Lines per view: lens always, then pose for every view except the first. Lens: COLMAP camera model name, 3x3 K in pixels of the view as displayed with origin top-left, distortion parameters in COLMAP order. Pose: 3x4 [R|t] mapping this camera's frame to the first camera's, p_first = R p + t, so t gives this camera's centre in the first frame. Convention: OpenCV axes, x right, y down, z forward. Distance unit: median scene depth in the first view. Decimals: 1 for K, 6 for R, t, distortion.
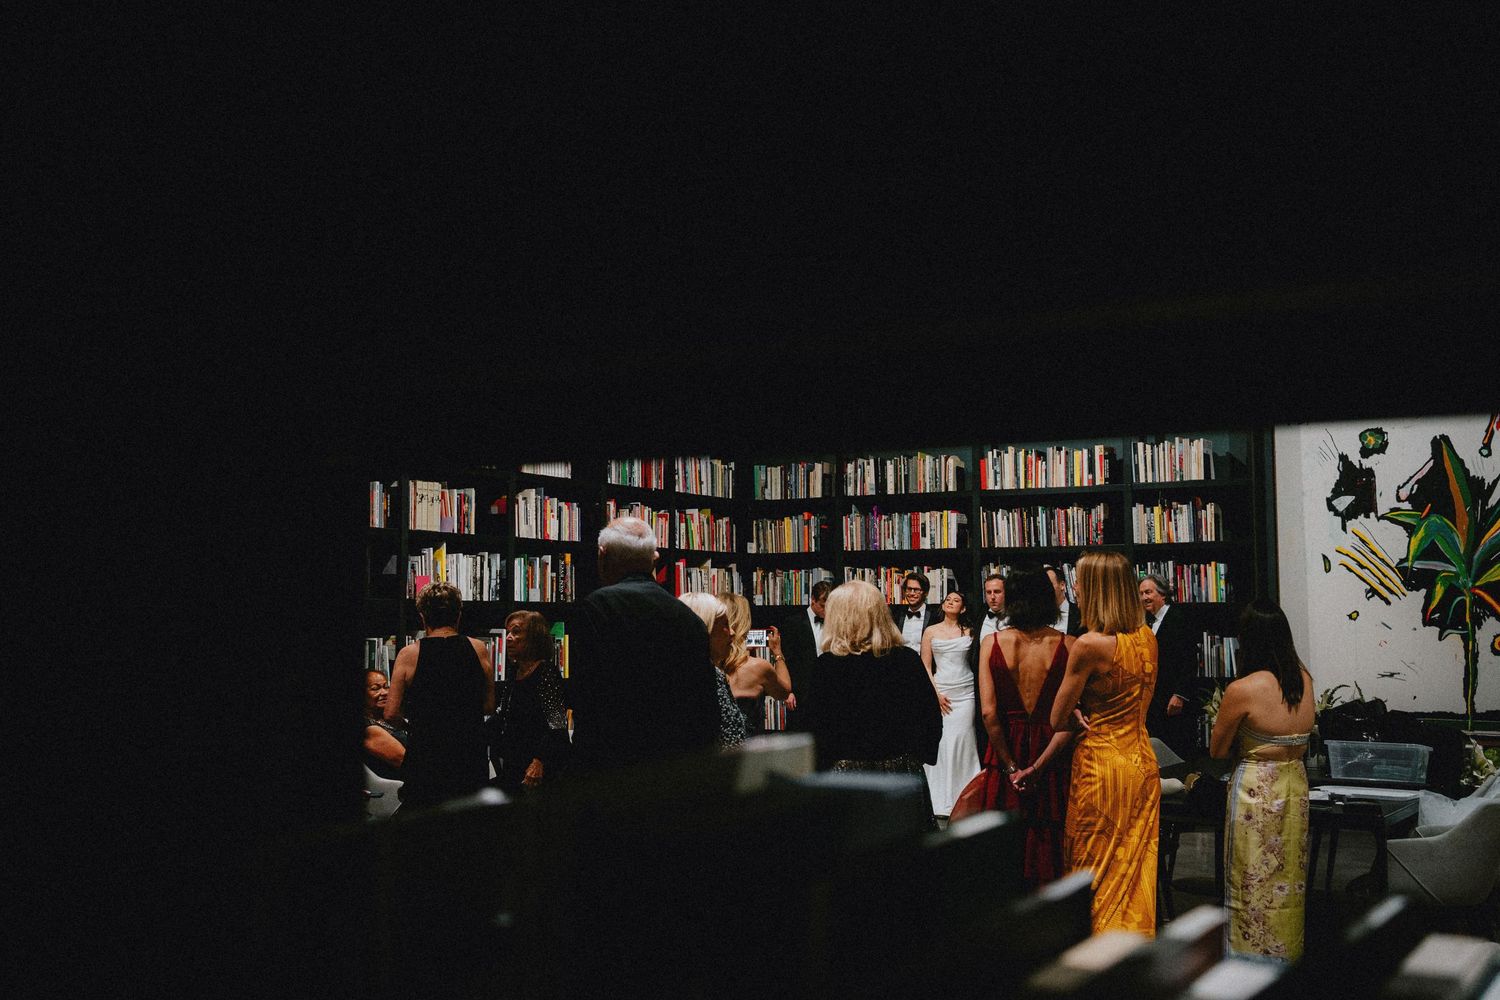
lens RADIAL K [[1677.6, 0, 750.0], [0, 1677.6, 500.0], [0, 0, 1]] dist [0.010780, 0.031298]
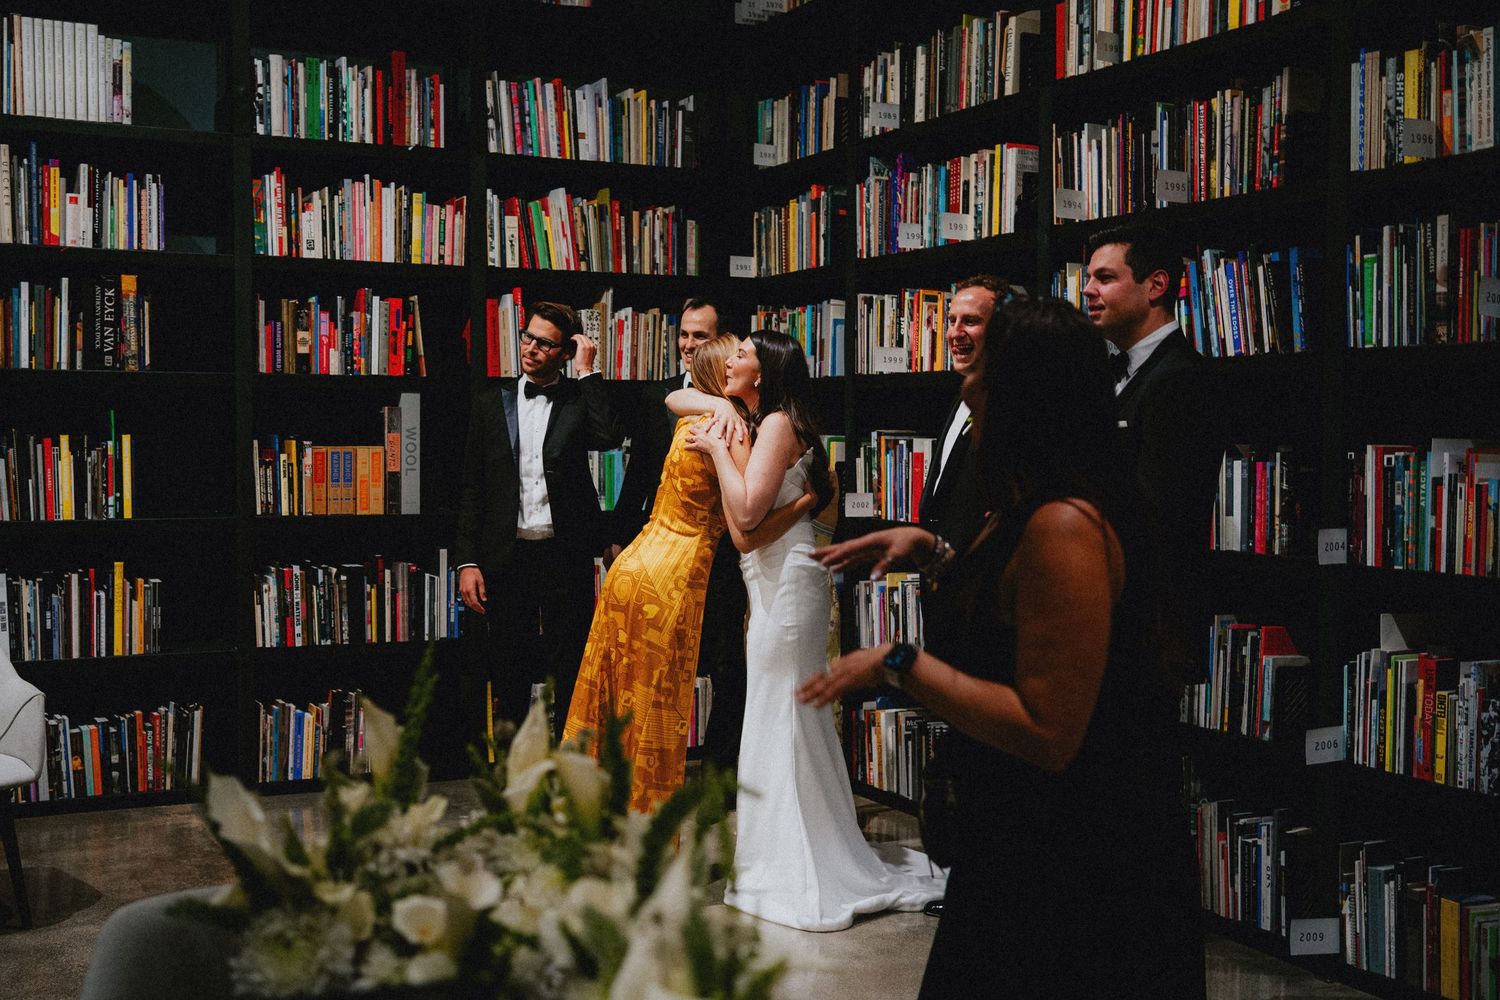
lens RADIAL K [[1677.6, 0, 750.0], [0, 1677.6, 500.0], [0, 0, 1]] dist [0.010780, 0.031298]
pose [[0.841797, 0.025463, -0.539193, 0.289491], [0.037056, 0.993804, 0.104785, 0.047699], [0.538521, -0.108188, 0.835638, 0.602243]]
